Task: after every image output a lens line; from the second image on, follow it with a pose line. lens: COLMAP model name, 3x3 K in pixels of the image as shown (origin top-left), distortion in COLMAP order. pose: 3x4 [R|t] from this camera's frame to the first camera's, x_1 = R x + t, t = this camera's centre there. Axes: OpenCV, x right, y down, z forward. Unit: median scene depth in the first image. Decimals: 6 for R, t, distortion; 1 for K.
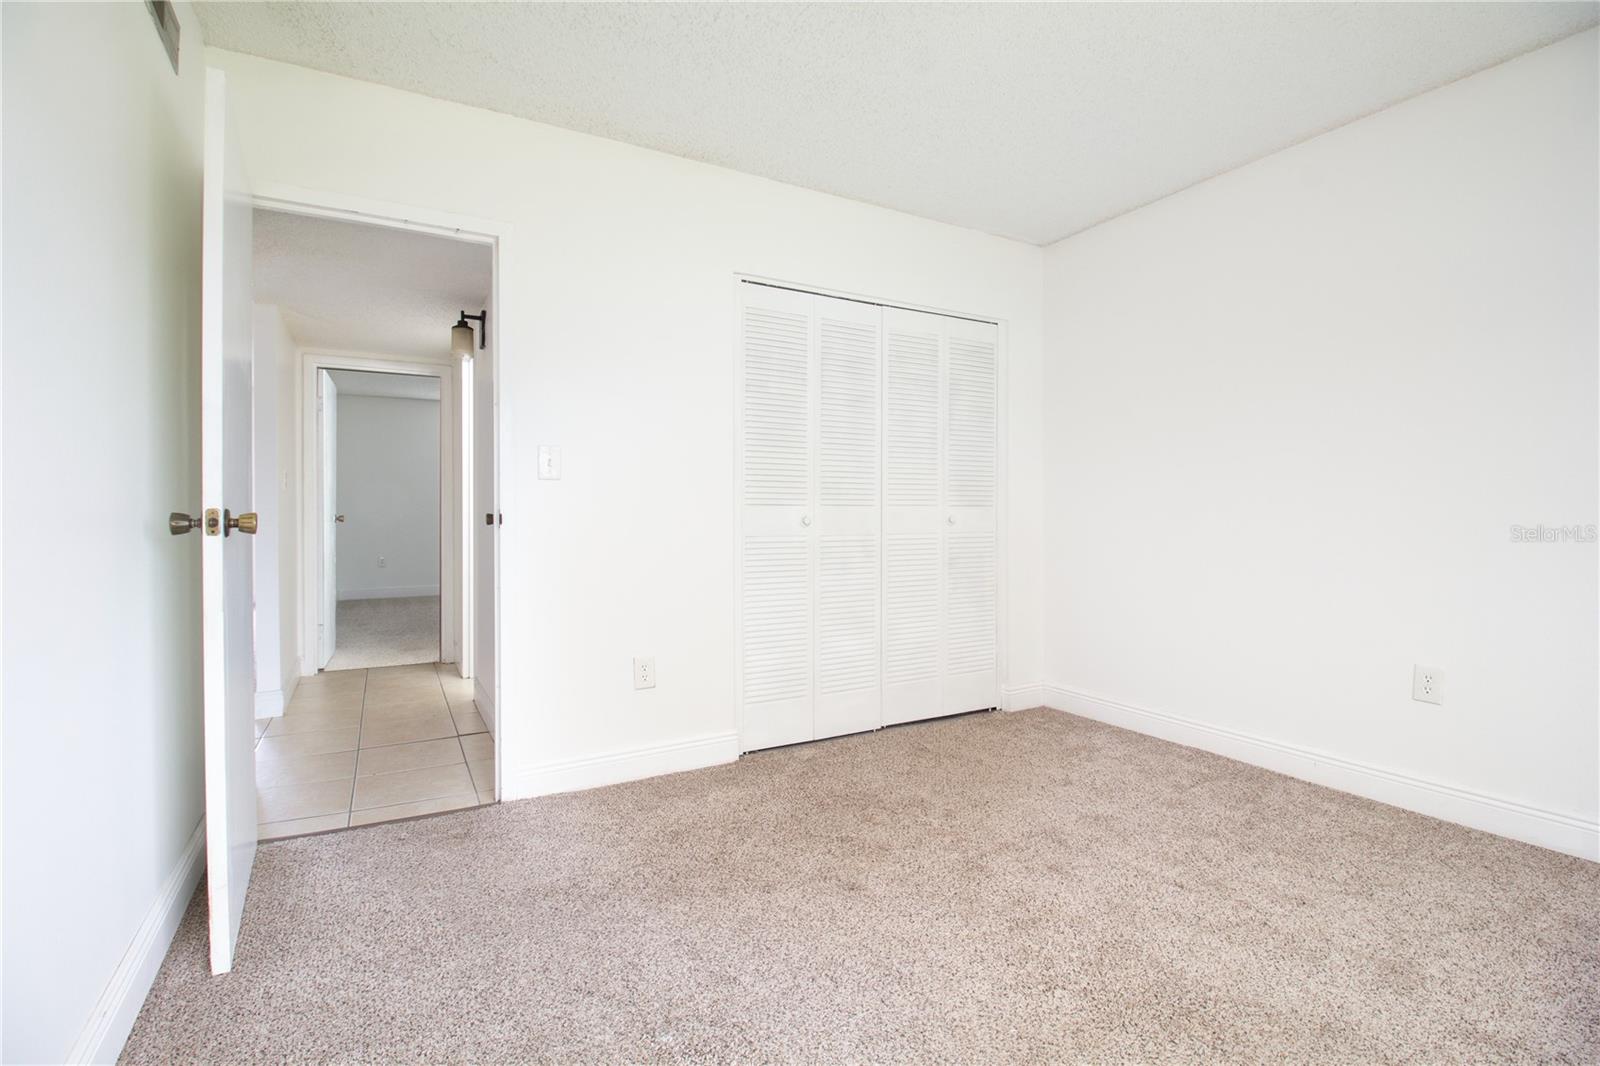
lens RADIAL K [[737.8, 0, 794.0], [0, 737.8, 517.1], [0, 0, 1]] dist [-0.019728, -0.000029]
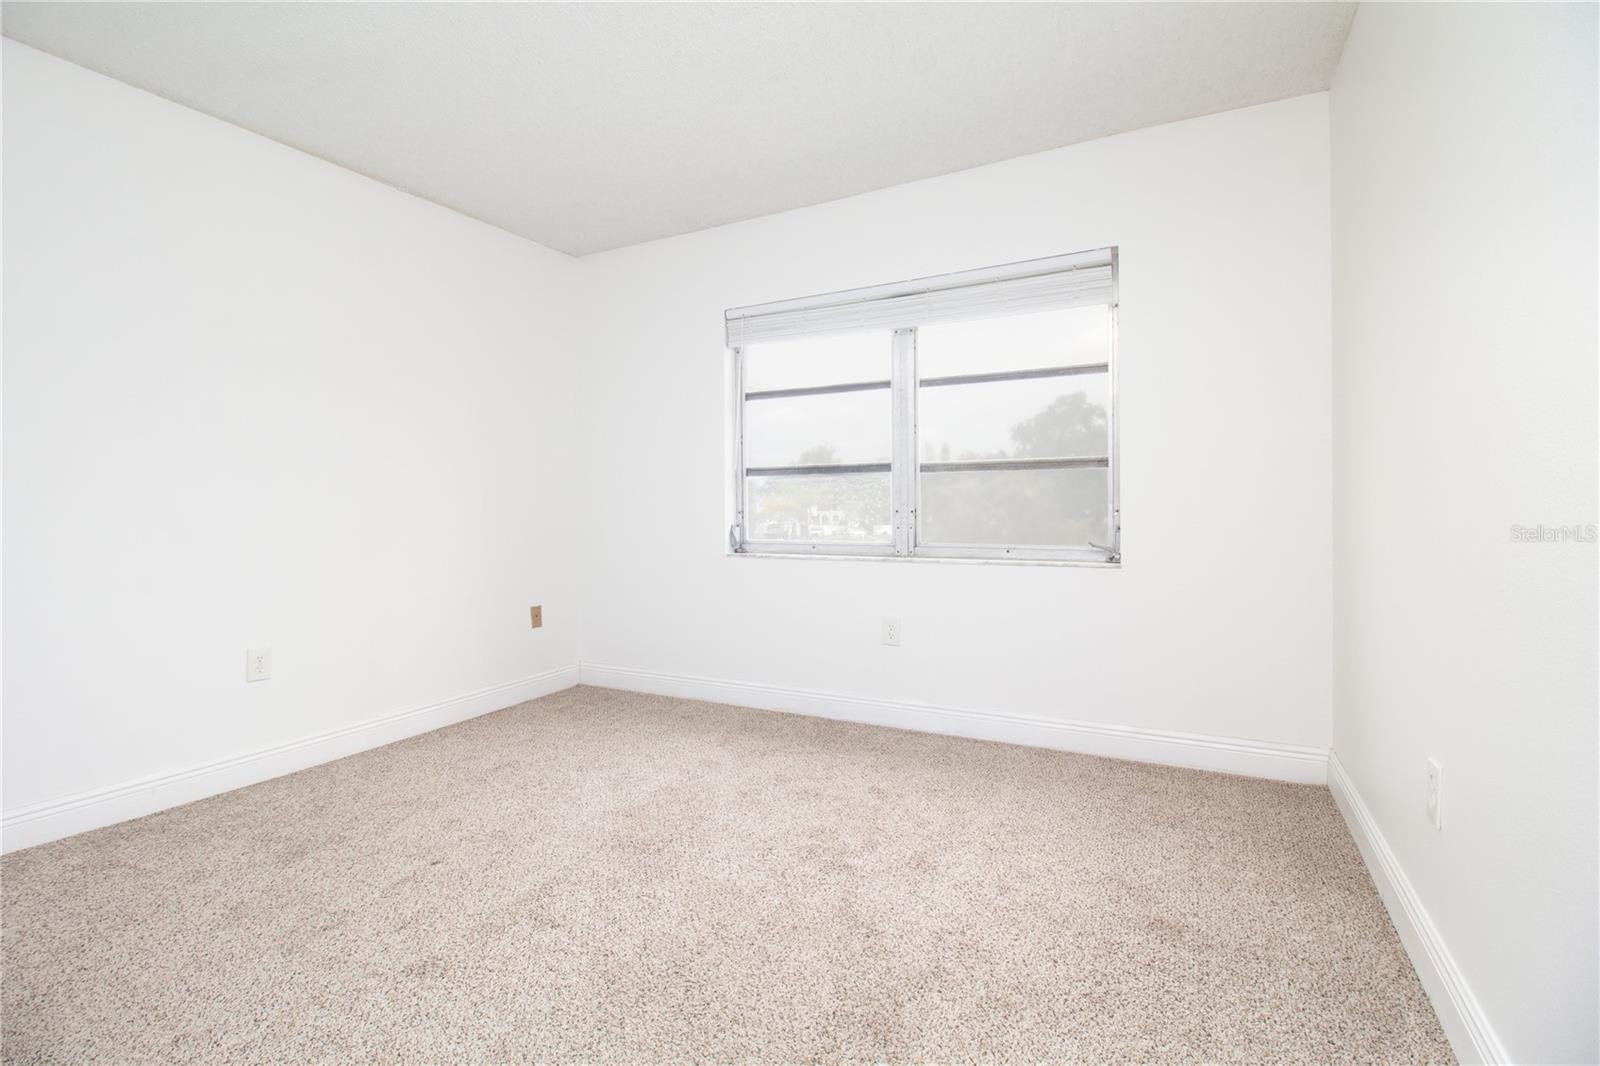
lens RADIAL K [[737.8, 0, 794.0], [0, 737.8, 517.1], [0, 0, 1]] dist [-0.019728, -0.000029]
pose [[-0.543643, -0.008719, 0.839271, -0.554669], [0.008662, 0.999835, 0.015998, -0.008310], [-0.839272, 0.015967, -0.543477, 0.978301]]
